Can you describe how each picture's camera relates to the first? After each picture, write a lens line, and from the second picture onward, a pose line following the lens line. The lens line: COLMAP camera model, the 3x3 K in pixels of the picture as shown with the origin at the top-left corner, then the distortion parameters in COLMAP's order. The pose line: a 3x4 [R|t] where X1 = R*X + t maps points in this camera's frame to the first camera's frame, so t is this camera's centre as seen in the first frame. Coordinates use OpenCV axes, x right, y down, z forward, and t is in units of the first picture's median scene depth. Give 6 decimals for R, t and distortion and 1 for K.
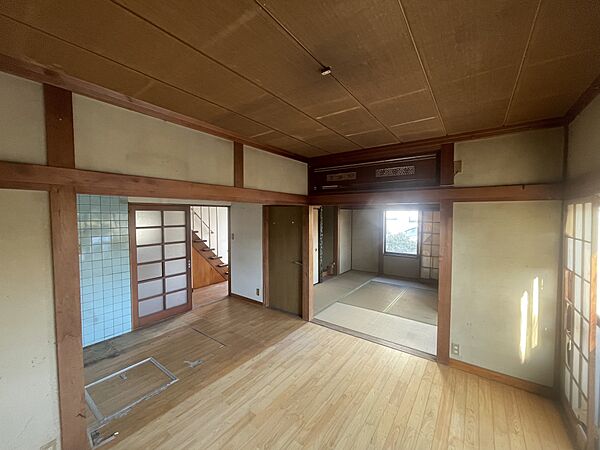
lens RADIAL K [[243.8, 0, 296.9], [0, 243.8, 223.2], [0, 0, 1]] dist [-0.002579, 0.000376]
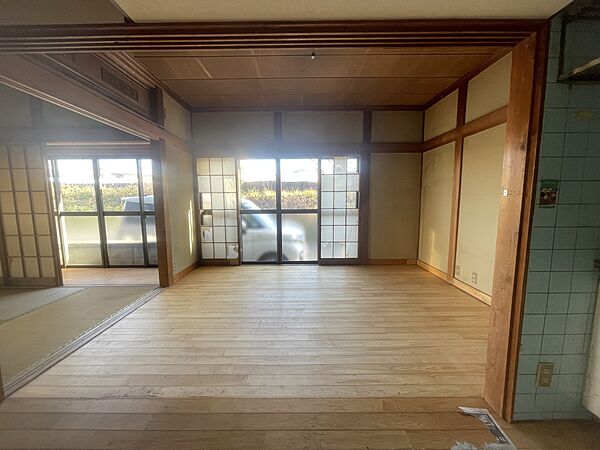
lens RADIAL K [[243.8, 0, 303.4], [0, 243.8, 223.2], [0, 0, 1]] dist [-0.002579, 0.000376]
pose [[-0.597181, -0.079967, 0.798110, -0.523415], [0.041209, 0.990645, 0.130093, 0.127164], [-0.801047, 0.110578, -0.588299, 0.898416]]
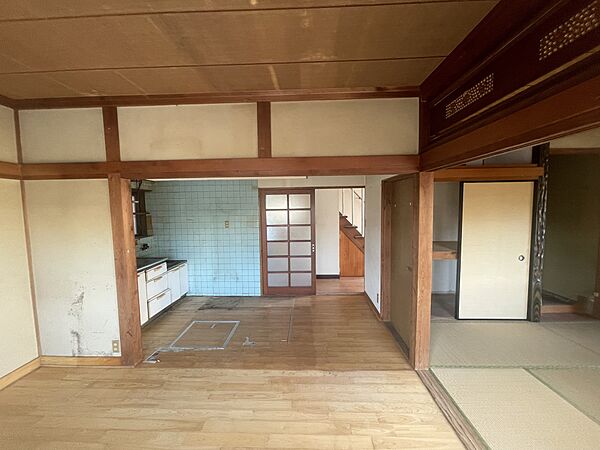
lens RADIAL K [[243.8, 0, 295.6], [0, 243.8, 223.8], [0, 0, 1]] dist [-0.002579, 0.000376]
pose [[0.560913, 0.053768, -0.826127, 0.385815], [-0.013763, 0.998356, 0.055633, 0.020391], [0.827760, -0.019835, 0.560731, 0.473879]]
